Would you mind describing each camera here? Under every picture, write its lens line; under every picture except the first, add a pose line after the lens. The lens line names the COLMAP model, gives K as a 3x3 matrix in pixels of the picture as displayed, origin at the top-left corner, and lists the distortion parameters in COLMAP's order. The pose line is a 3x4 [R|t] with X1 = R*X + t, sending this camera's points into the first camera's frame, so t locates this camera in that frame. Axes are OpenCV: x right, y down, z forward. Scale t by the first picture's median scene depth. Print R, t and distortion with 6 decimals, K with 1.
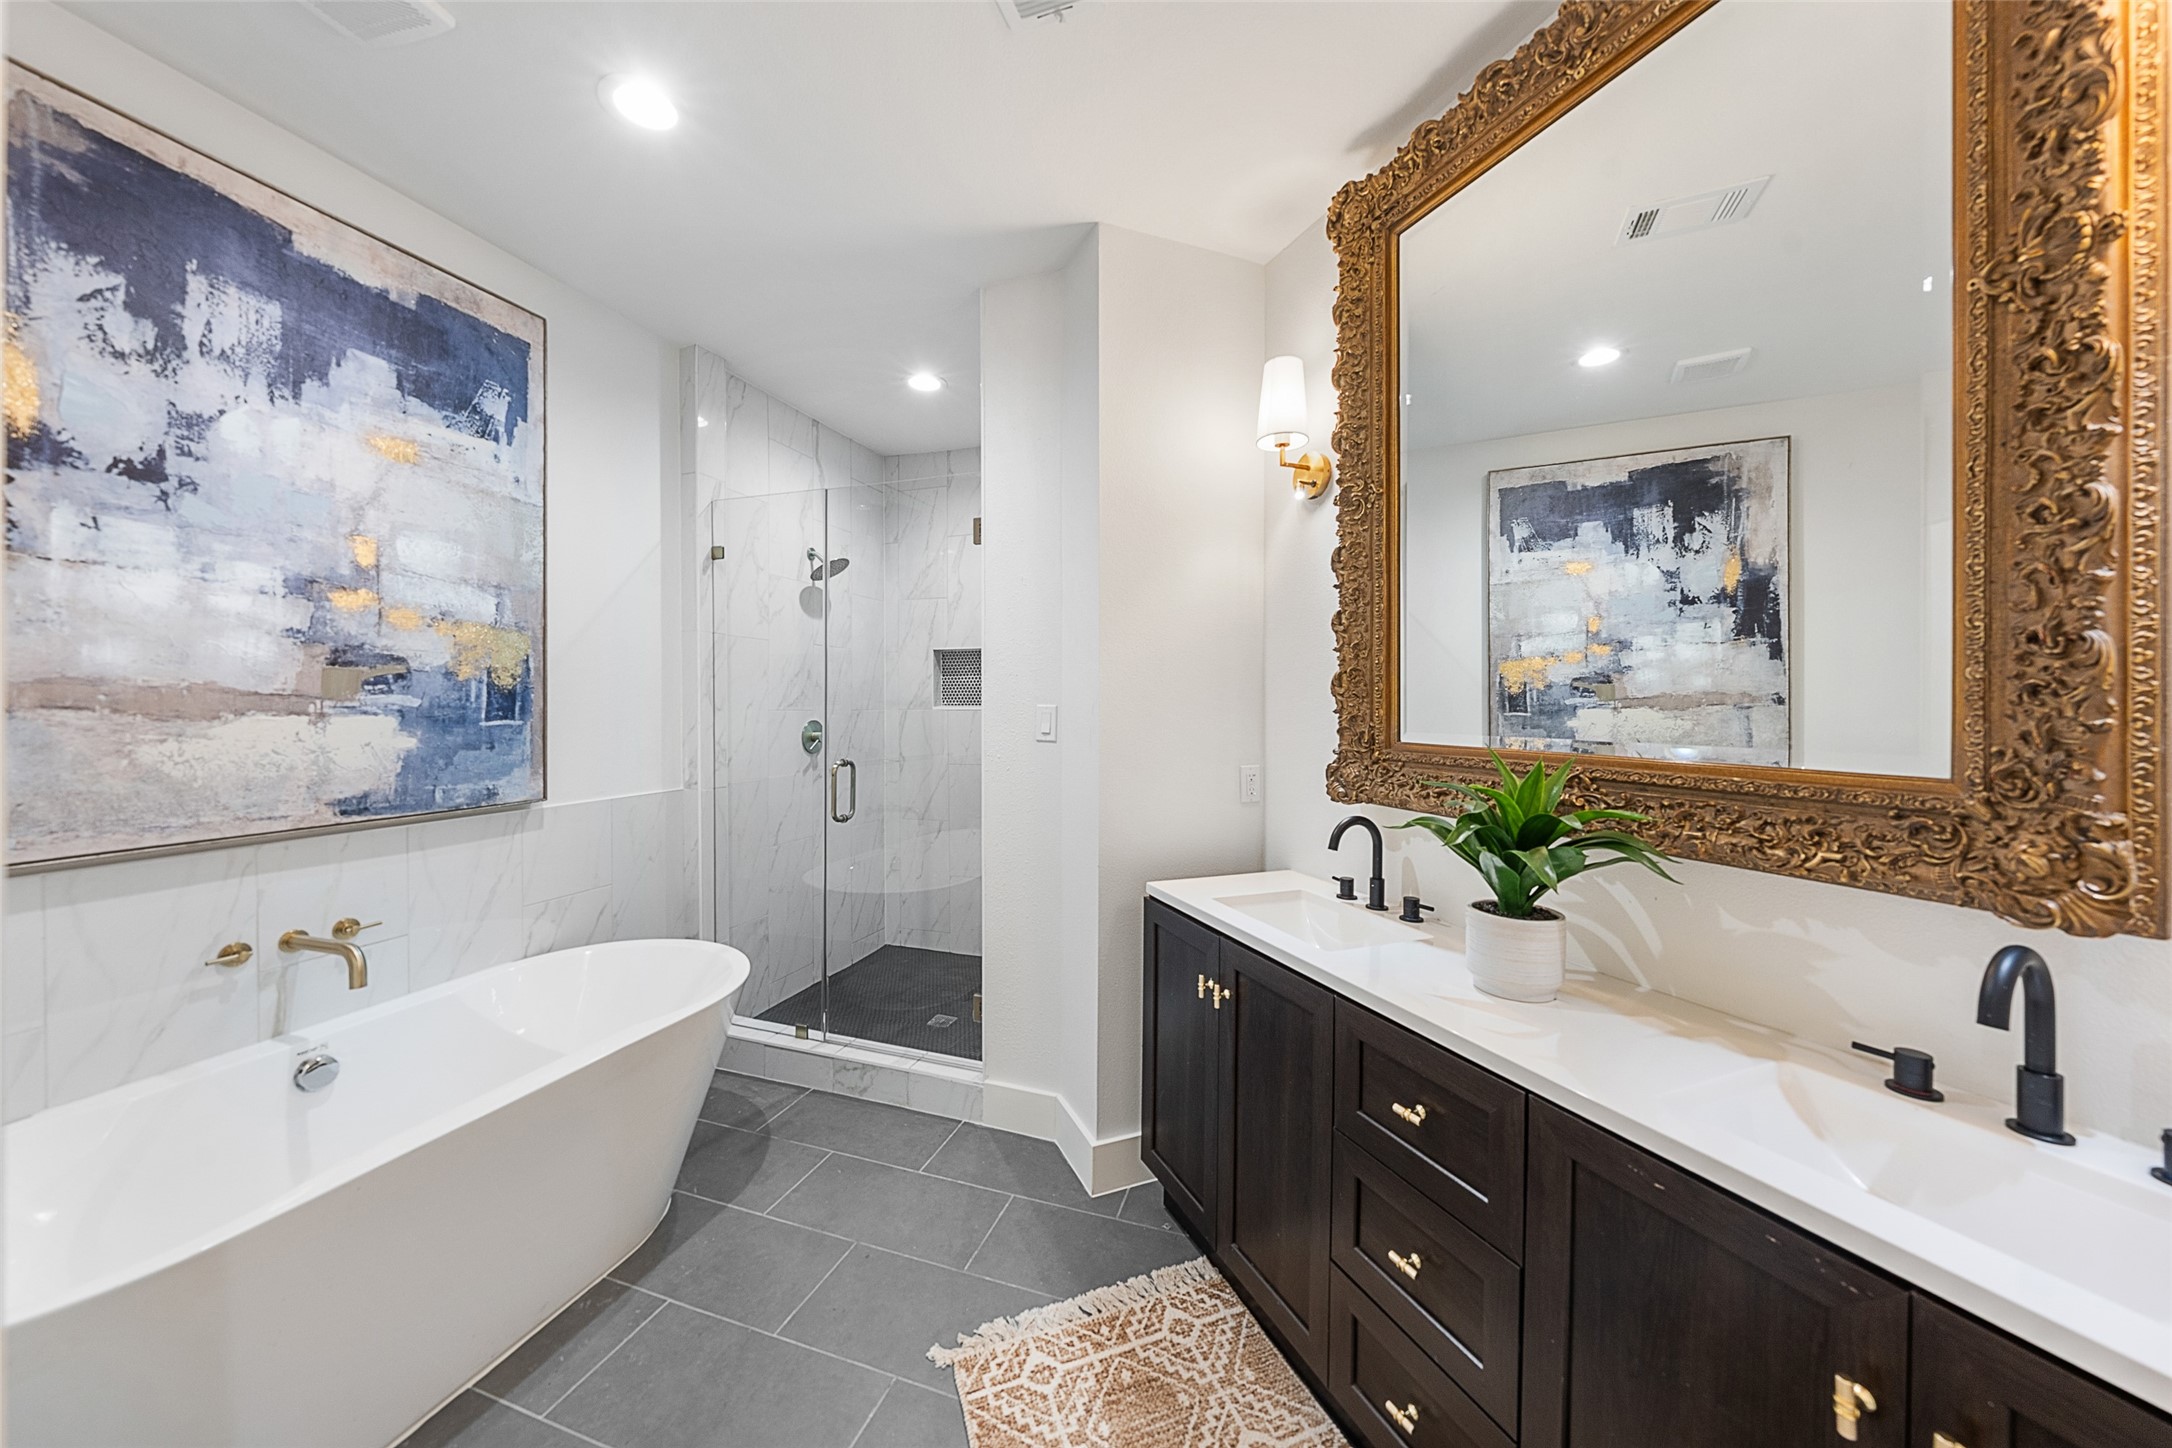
lens RADIAL K [[749.5, 0, 1085.3], [0, 749.5, 714.5], [0, 0, 1]] dist [-0.009741, 0.001642]
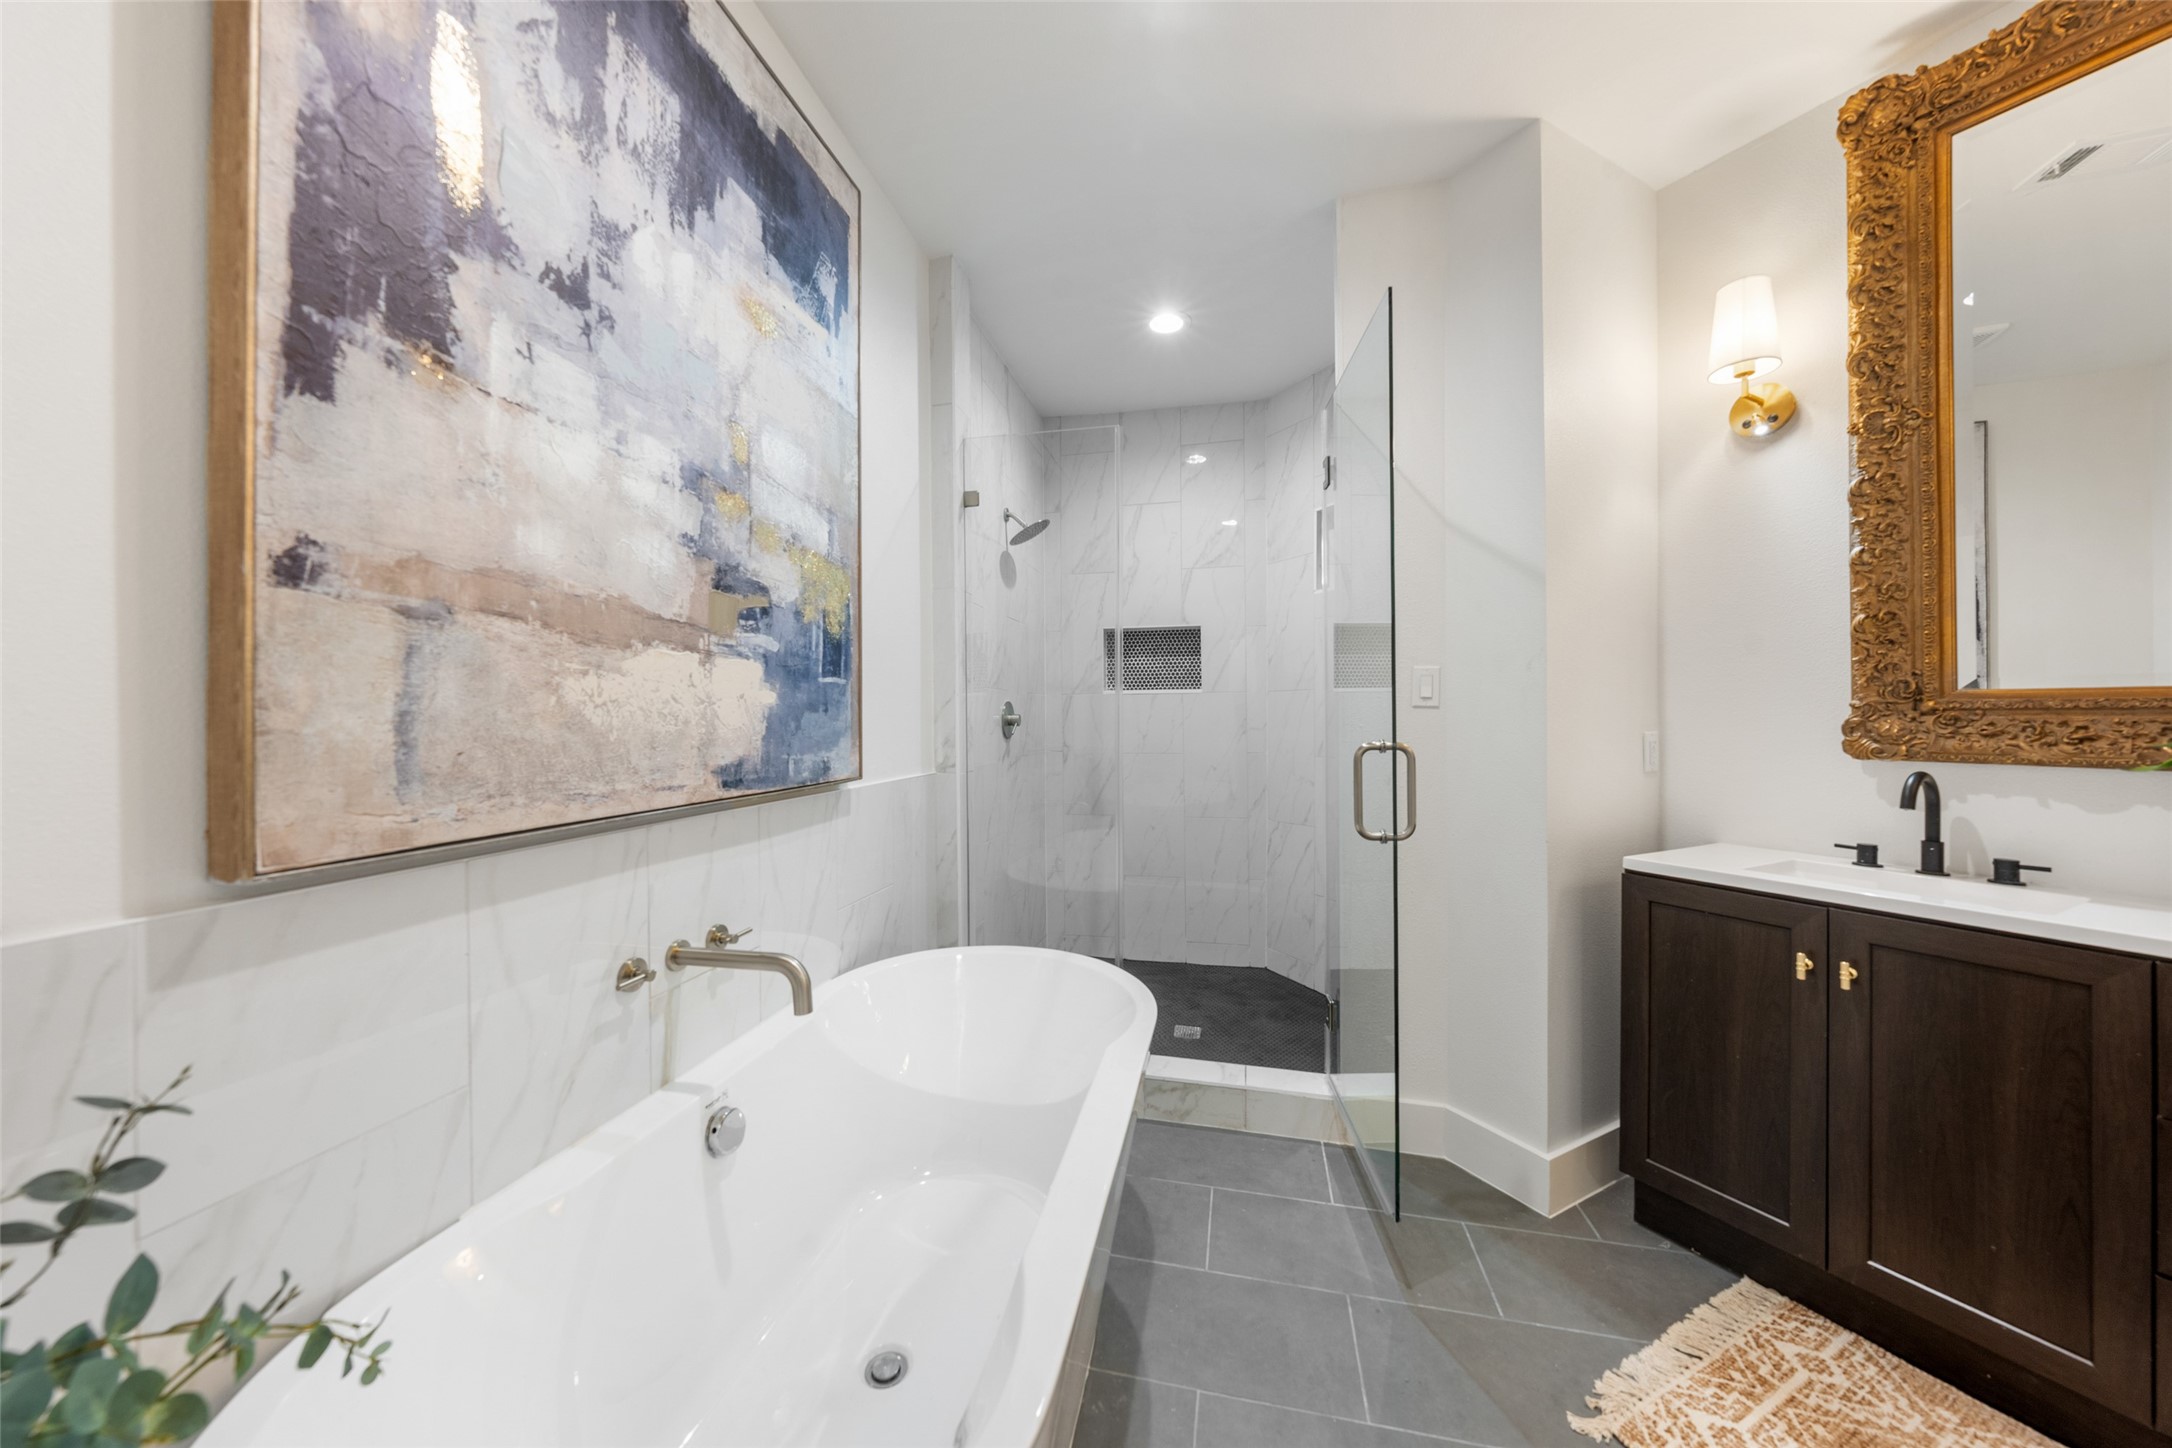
lens RADIAL K [[749.5, 0, 1077.6], [0, 749.5, 723.6], [0, 0, 1]] dist [-0.009741, 0.001642]
pose [[0.994876, -0.003478, 0.101040, -0.733770], [0.004156, 0.999970, -0.006506, 0.078328], [-0.101014, 0.006893, 0.994861, 0.210125]]
